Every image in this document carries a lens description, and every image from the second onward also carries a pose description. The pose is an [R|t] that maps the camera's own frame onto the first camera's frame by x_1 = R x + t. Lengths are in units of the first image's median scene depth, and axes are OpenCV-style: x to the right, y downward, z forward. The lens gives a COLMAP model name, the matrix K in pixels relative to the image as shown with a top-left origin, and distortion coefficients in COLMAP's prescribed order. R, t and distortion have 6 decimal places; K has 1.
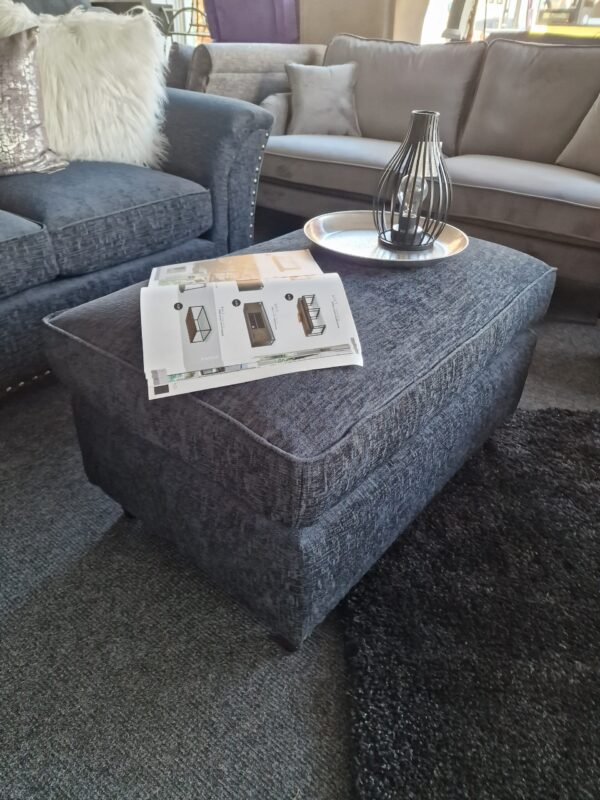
lens RADIAL K [[532.2, 0, 296.9], [0, 532.2, 394.5], [0, 0, 1]] dist [0.077921, -0.066647]
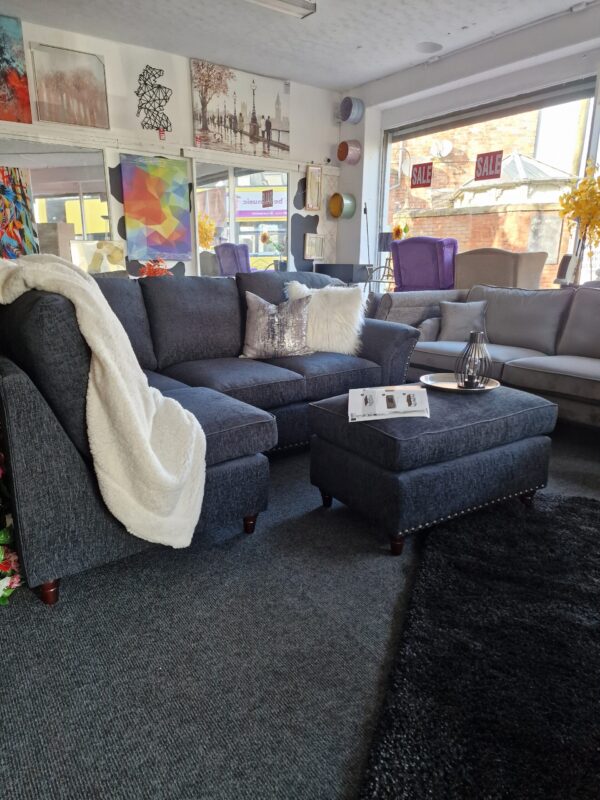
lens RADIAL K [[532.2, 0, 303.3], [0, 532.2, 397.2], [0, 0, 1]] dist [0.077921, -0.066647]
pose [[0.952097, 0.047714, -0.302050, 0.162499], [-0.147256, 0.937222, -0.316119, 0.389114], [0.268004, 0.345455, 0.899352, -0.788471]]
